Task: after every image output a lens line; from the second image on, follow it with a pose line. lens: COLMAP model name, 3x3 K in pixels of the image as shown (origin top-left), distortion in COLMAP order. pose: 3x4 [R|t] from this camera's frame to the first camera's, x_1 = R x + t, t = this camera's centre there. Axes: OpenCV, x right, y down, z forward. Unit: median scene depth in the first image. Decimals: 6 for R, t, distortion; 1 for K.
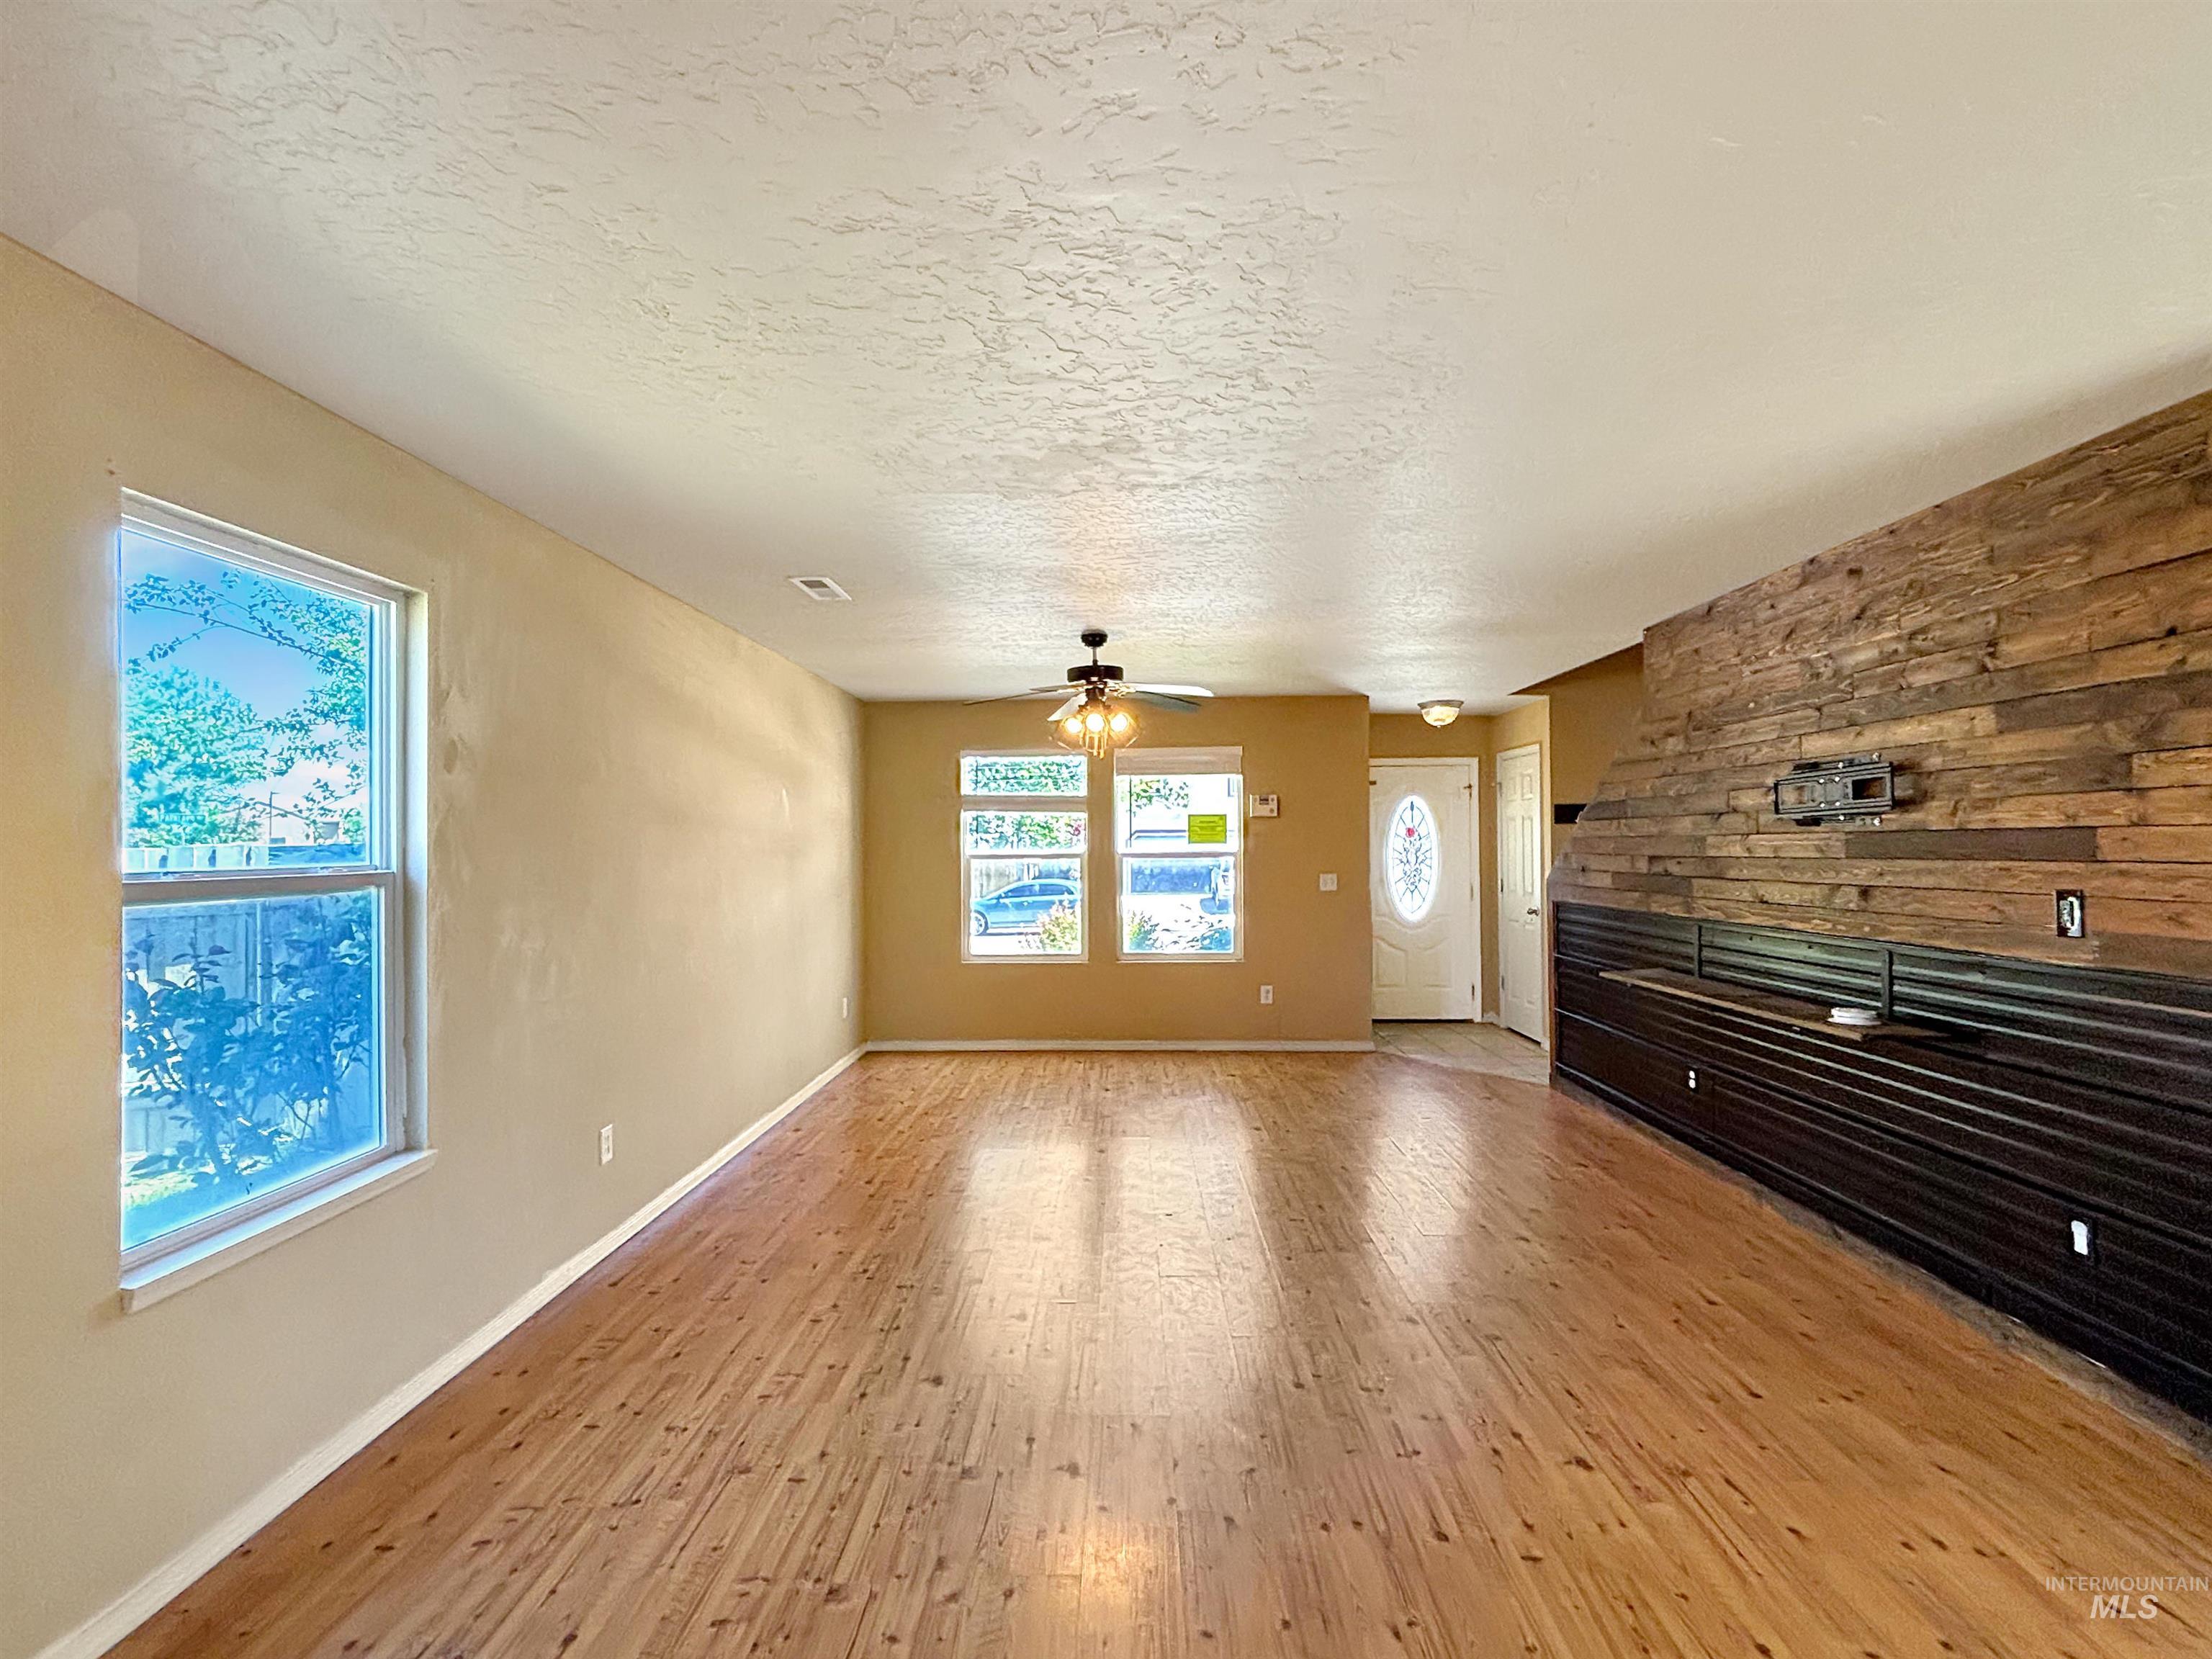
lens RADIAL K [[1106.8, 0, 1110.2], [0, 1106.8, 841.8], [0, 0, 1]] dist [0.023499, -0.004576]
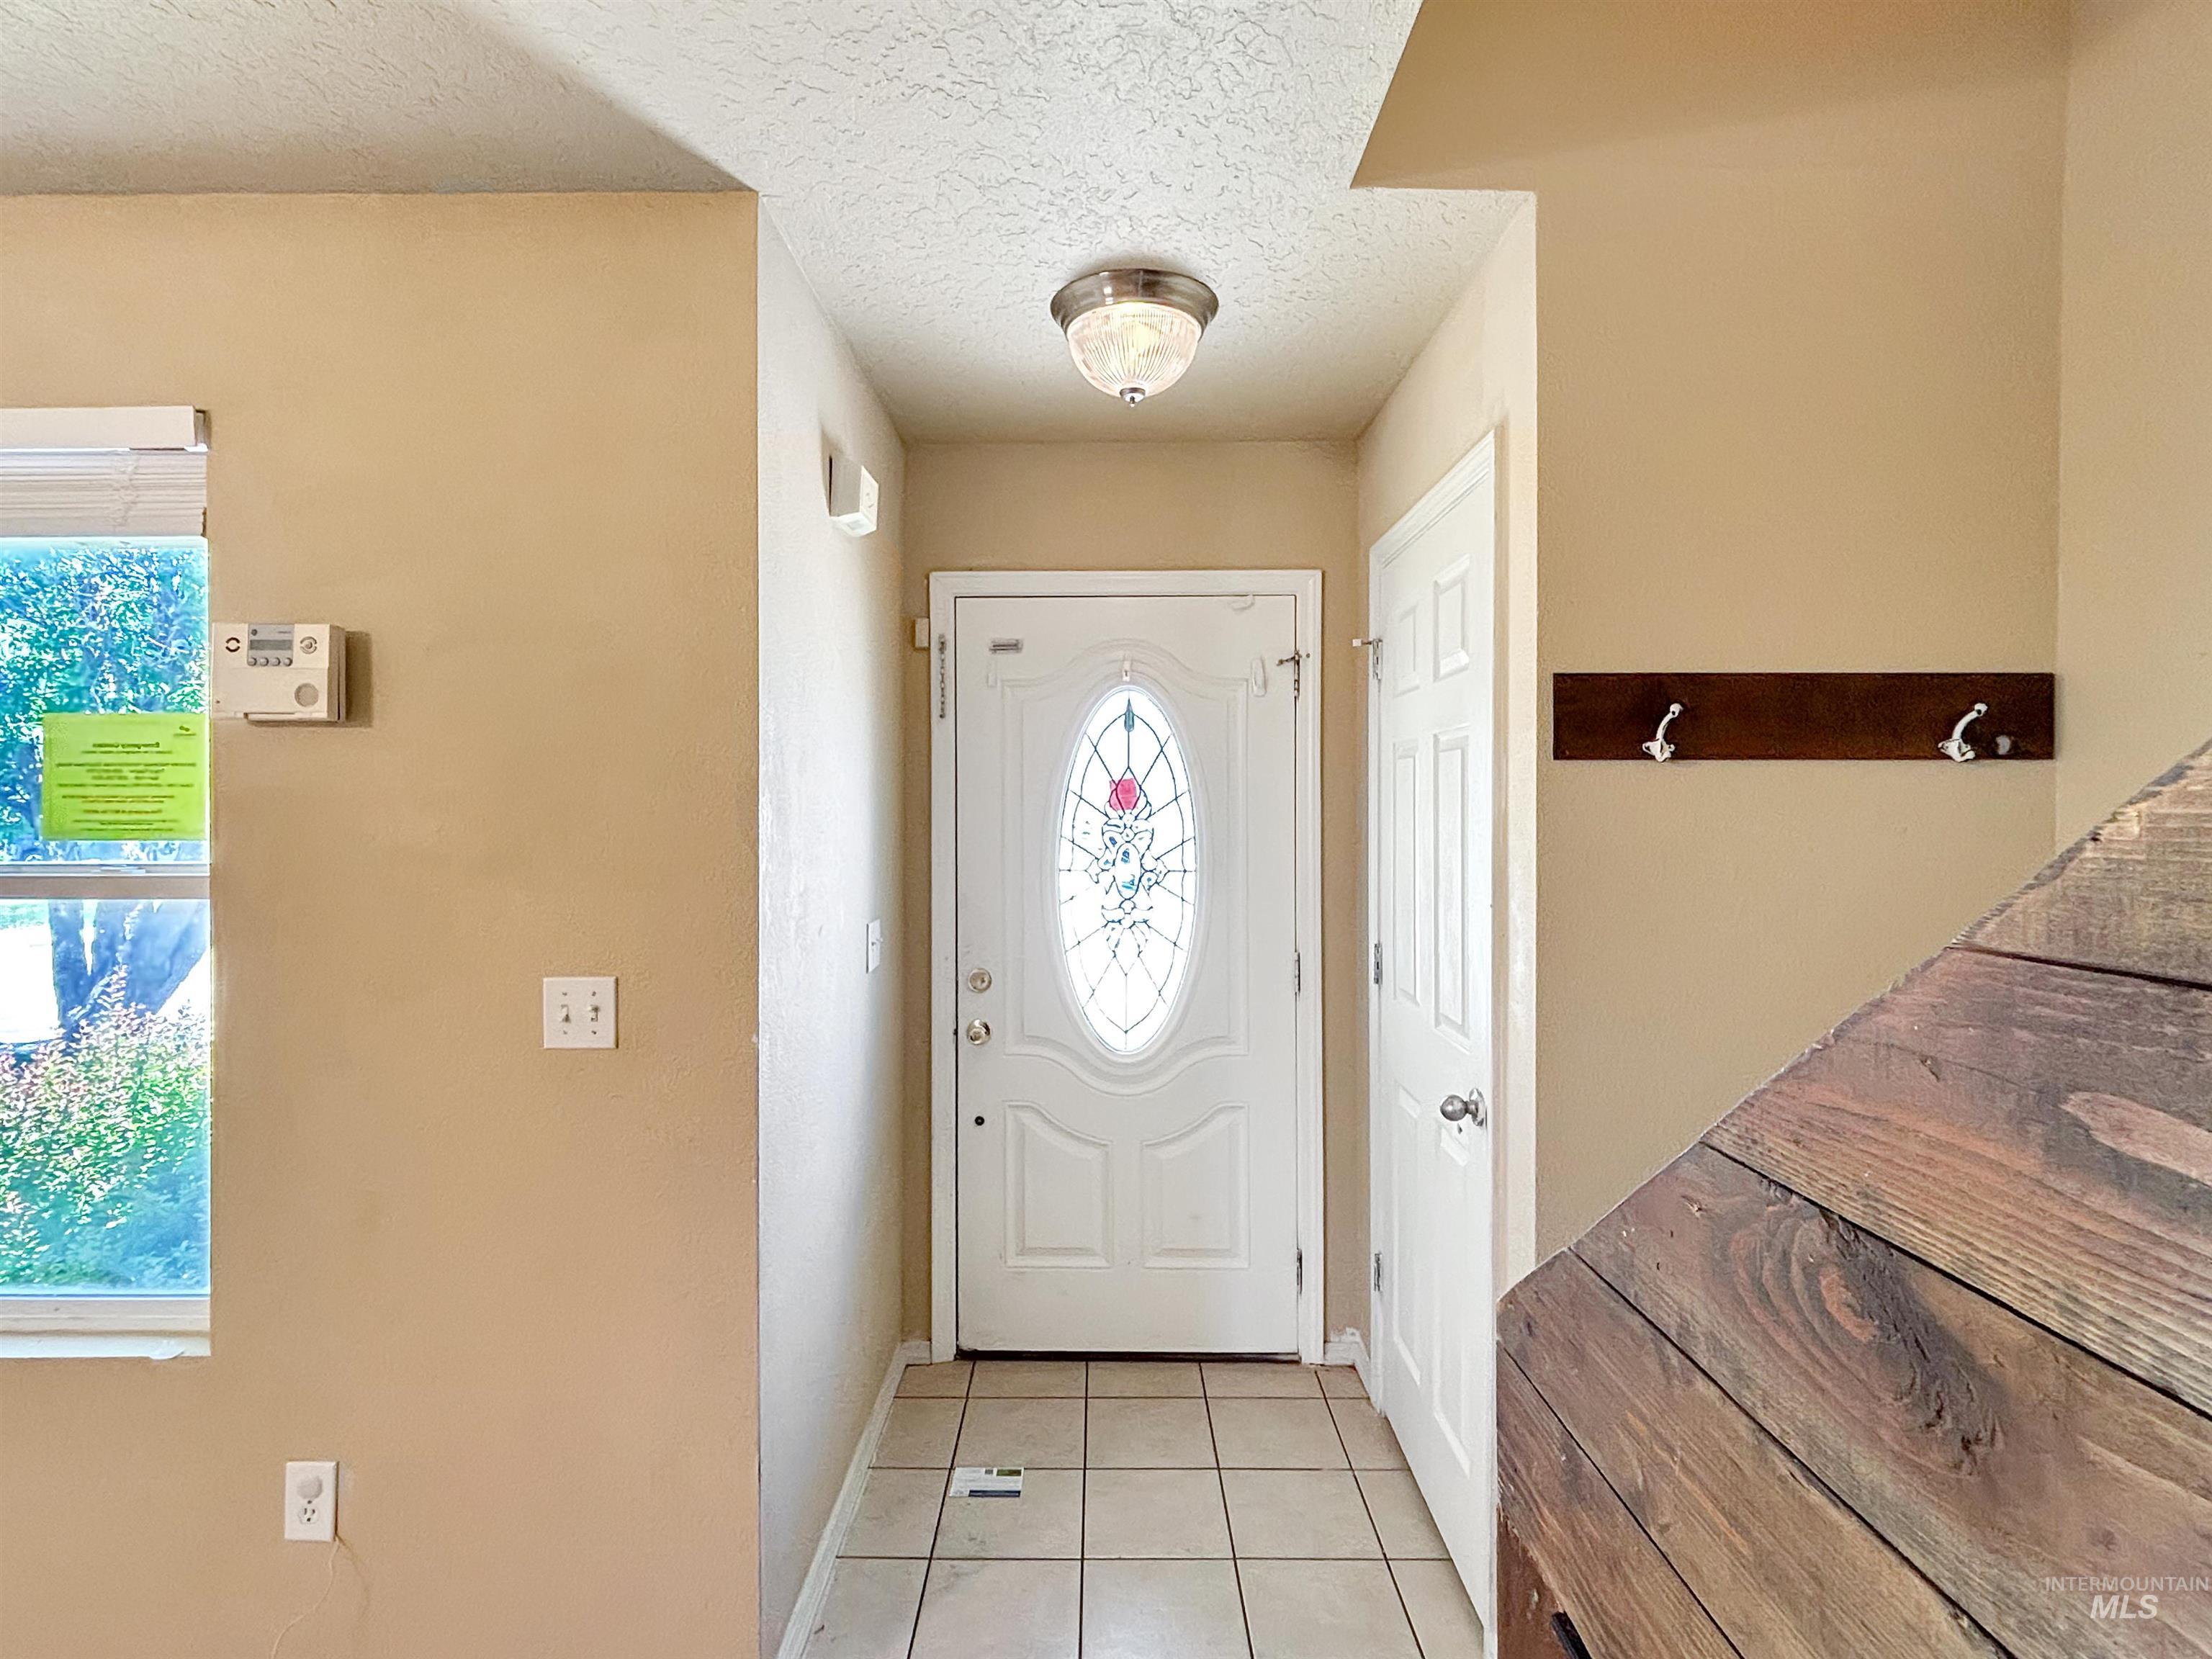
lens RADIAL K [[1106.8, 0, 1117.3], [0, 1106.8, 811.9], [0, 0, 1]] dist [0.023499, -0.004576]
pose [[0.999646, 0.005067, 0.026117, 0.262750], [-0.005333, 0.999934, 0.010134, -0.006384], [-0.026064, -0.010269, 0.999608, 0.667952]]
